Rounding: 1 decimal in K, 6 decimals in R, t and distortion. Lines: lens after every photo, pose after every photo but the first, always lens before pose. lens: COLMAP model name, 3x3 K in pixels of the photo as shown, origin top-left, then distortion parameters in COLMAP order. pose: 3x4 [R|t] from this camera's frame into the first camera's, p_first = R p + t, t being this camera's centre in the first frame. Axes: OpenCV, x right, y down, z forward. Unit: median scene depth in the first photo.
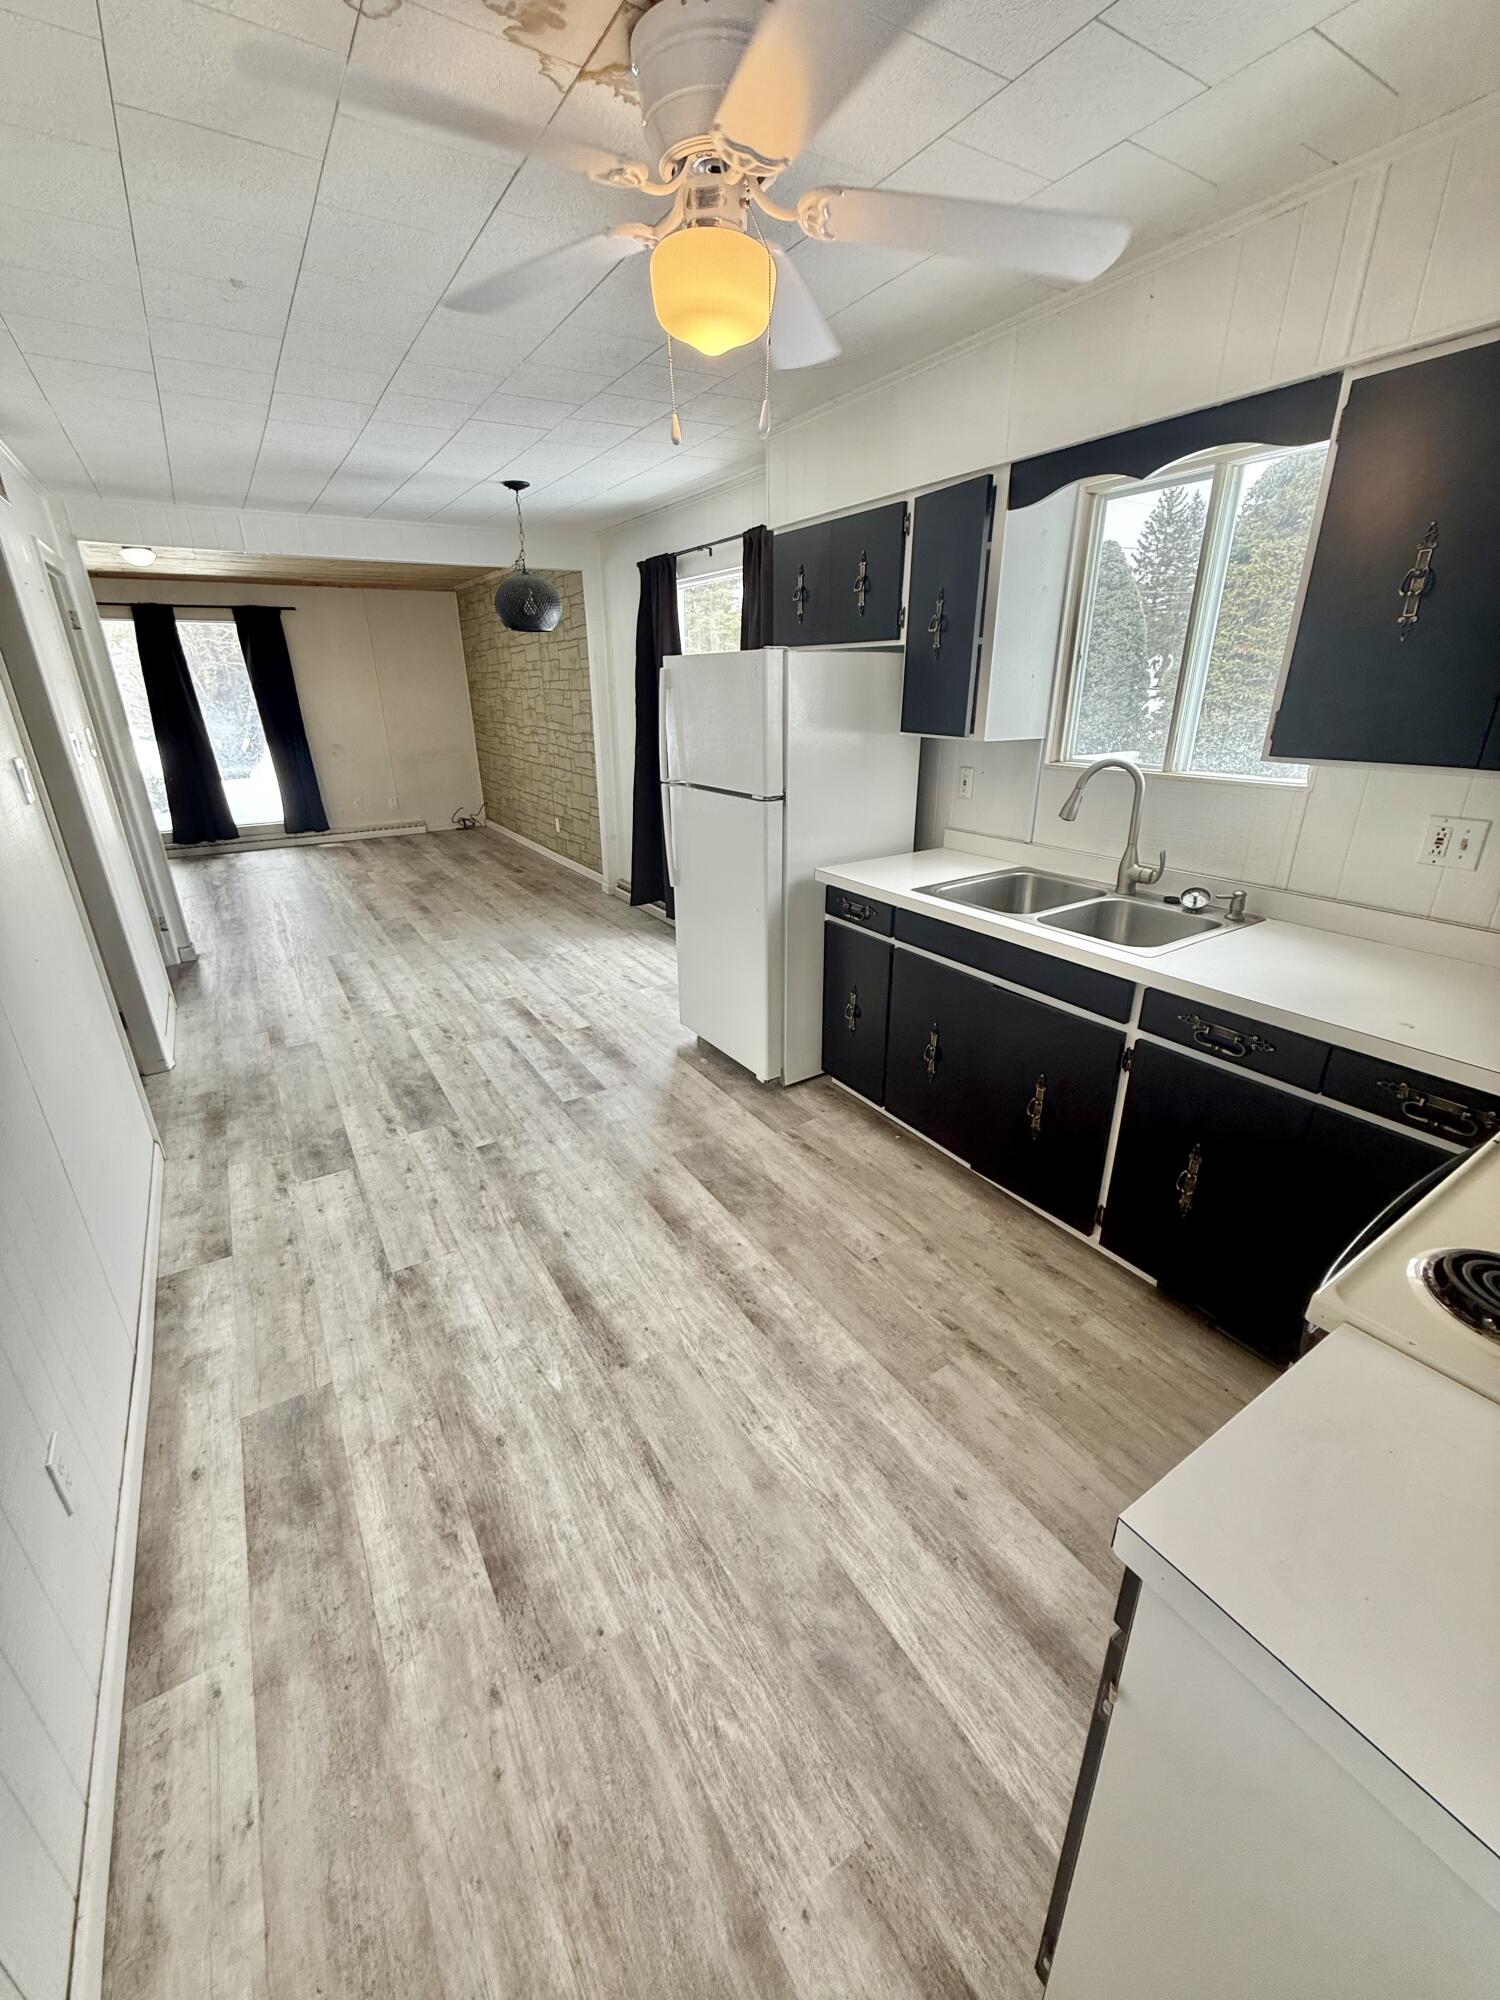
lens RADIAL K [[790.0, 0, 750.0], [0, 790.0, 1000.0], [0, 0, 1]] dist [-0.001300, -0.000349]
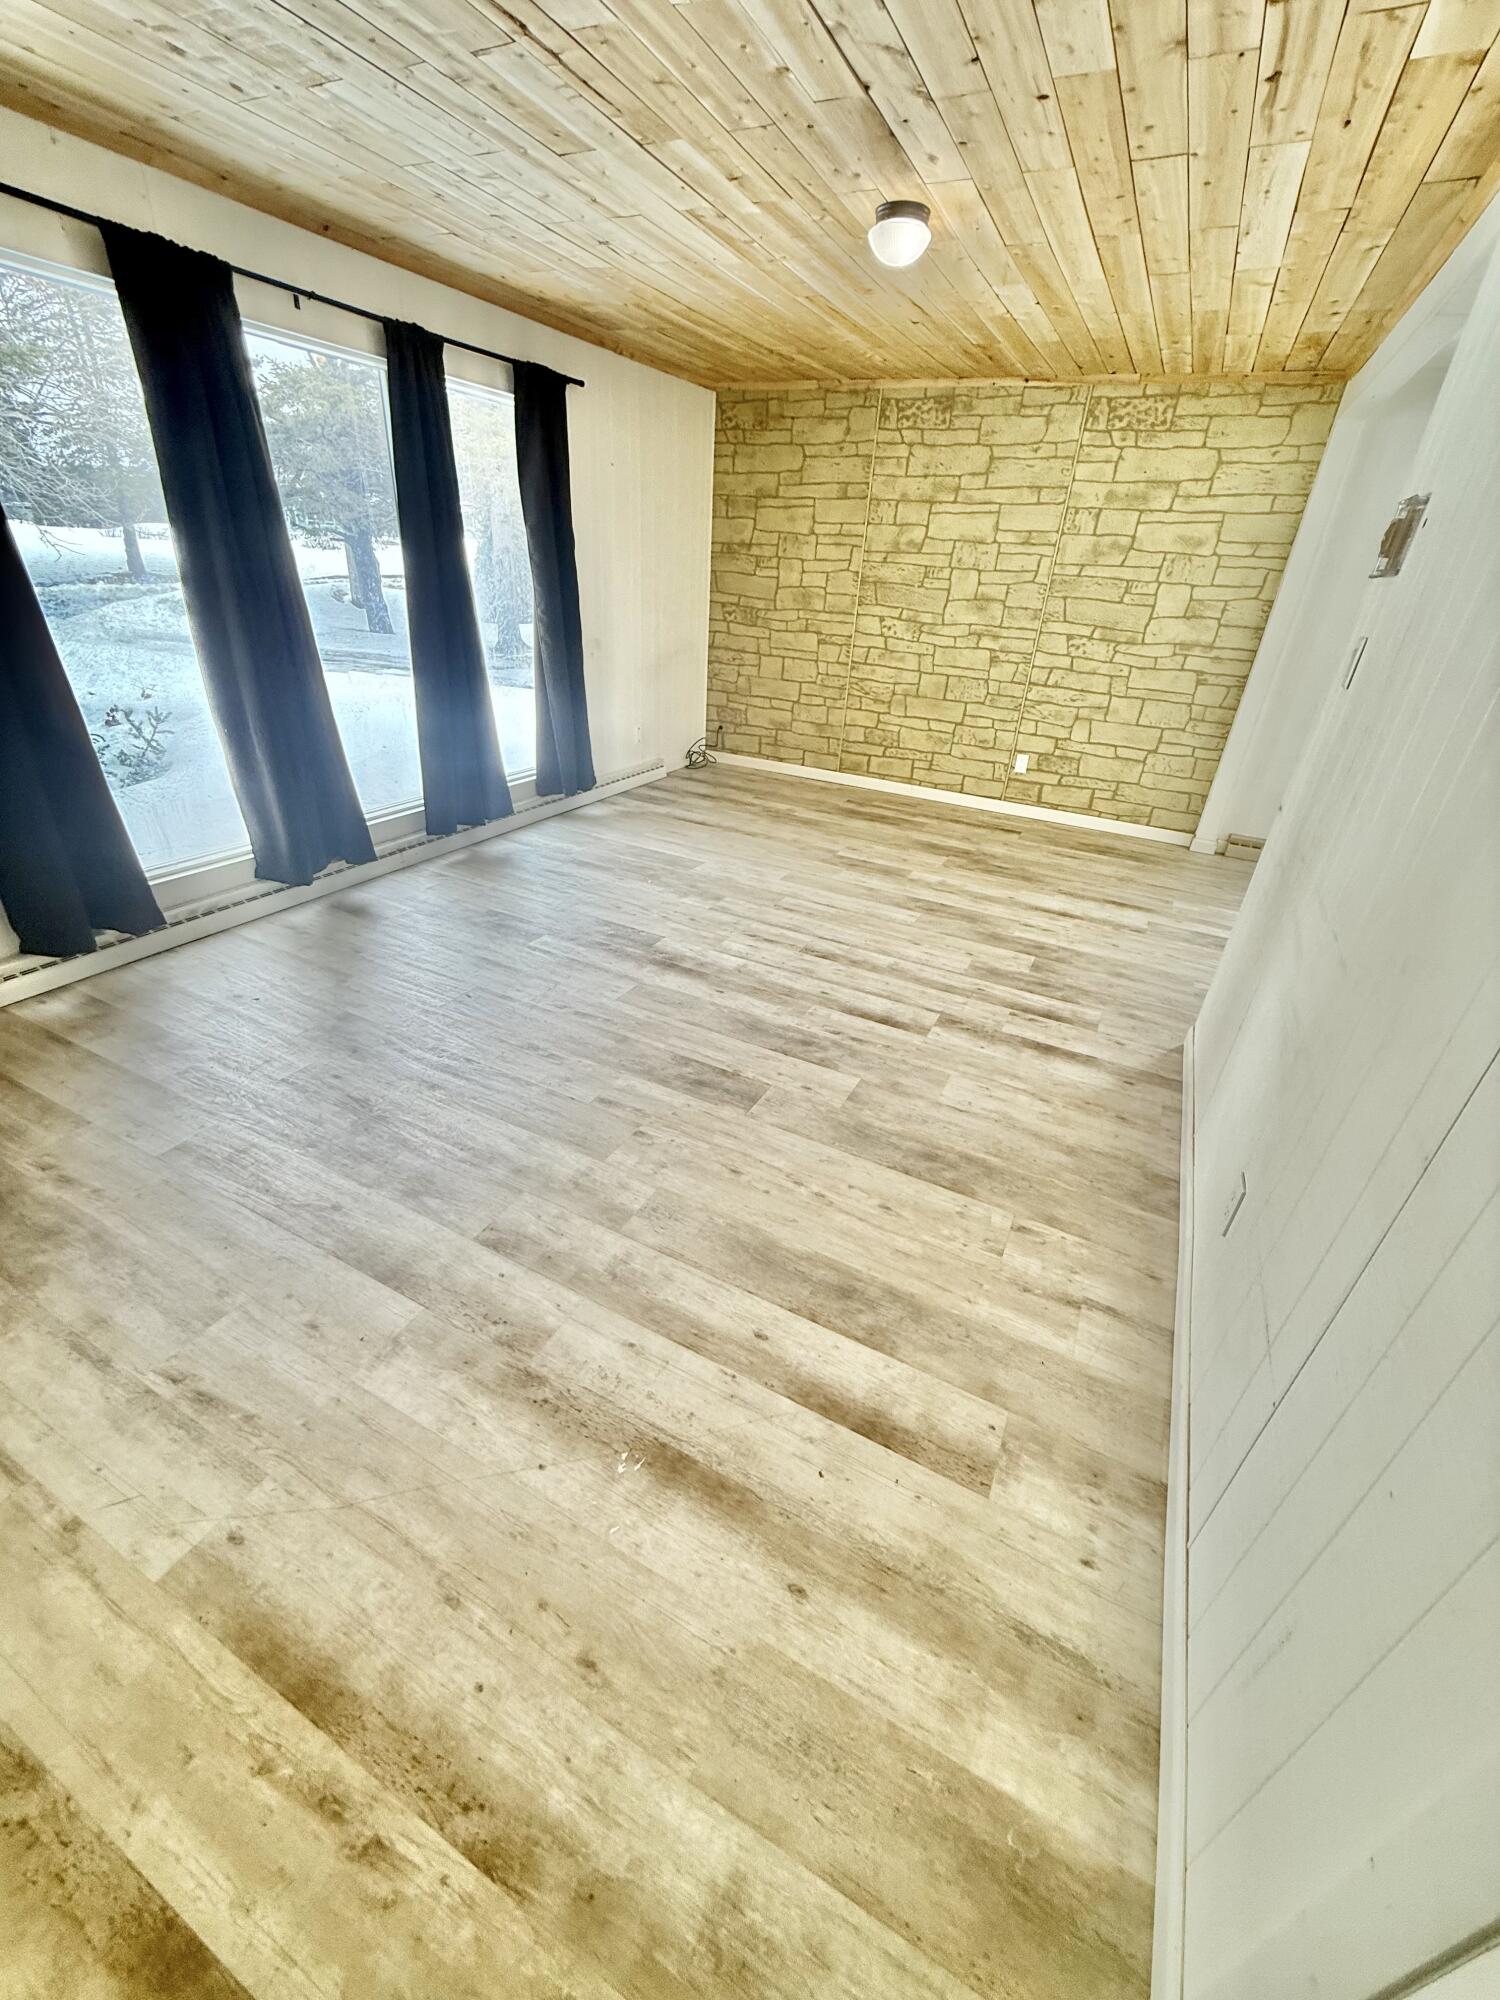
lens RADIAL K [[790.0, 0, 750.0], [0, 790.0, 1000.0], [0, 0, 1]] dist [-0.001300, -0.000349]
pose [[0.860025, -0.190452, 0.473377, -0.801829], [0.125187, 0.978132, 0.166089, -0.145630], [-0.494657, -0.083580, 0.865060, 0.416657]]
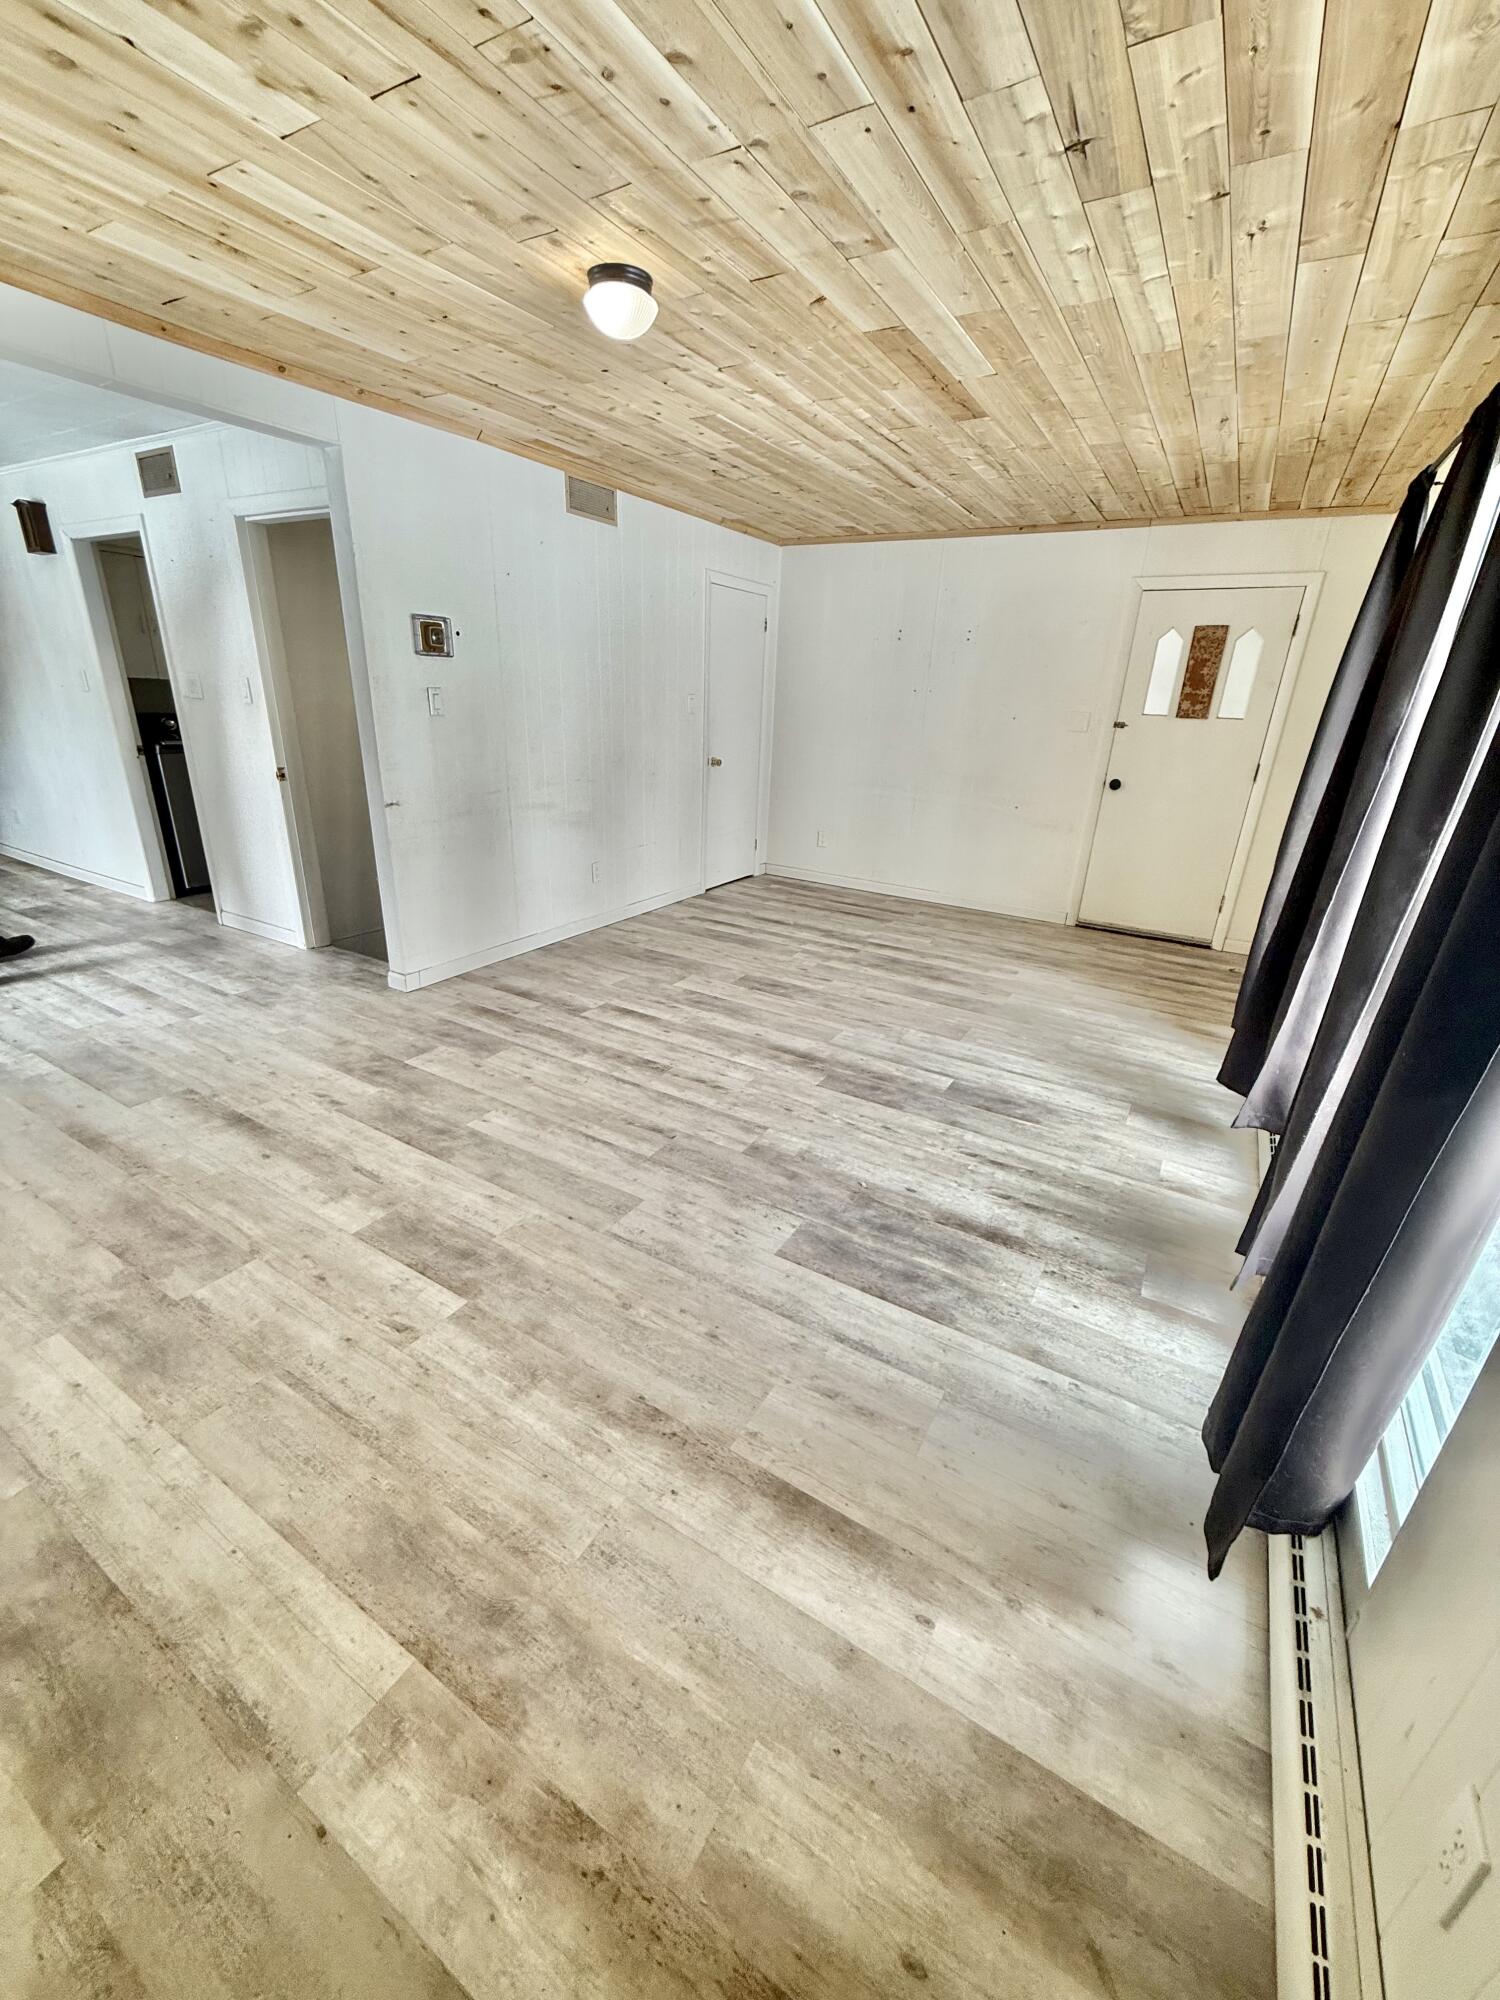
lens RADIAL K [[790.0, 0, 750.0], [0, 790.0, 1000.0], [0, 0, 1]] dist [-0.001300, -0.000349]
pose [[-0.893819, 0.137305, -0.426889, -0.428514], [-0.199642, 0.730577, 0.652993, -0.400240], [0.401535, 0.668883, -0.625593, 1.039664]]
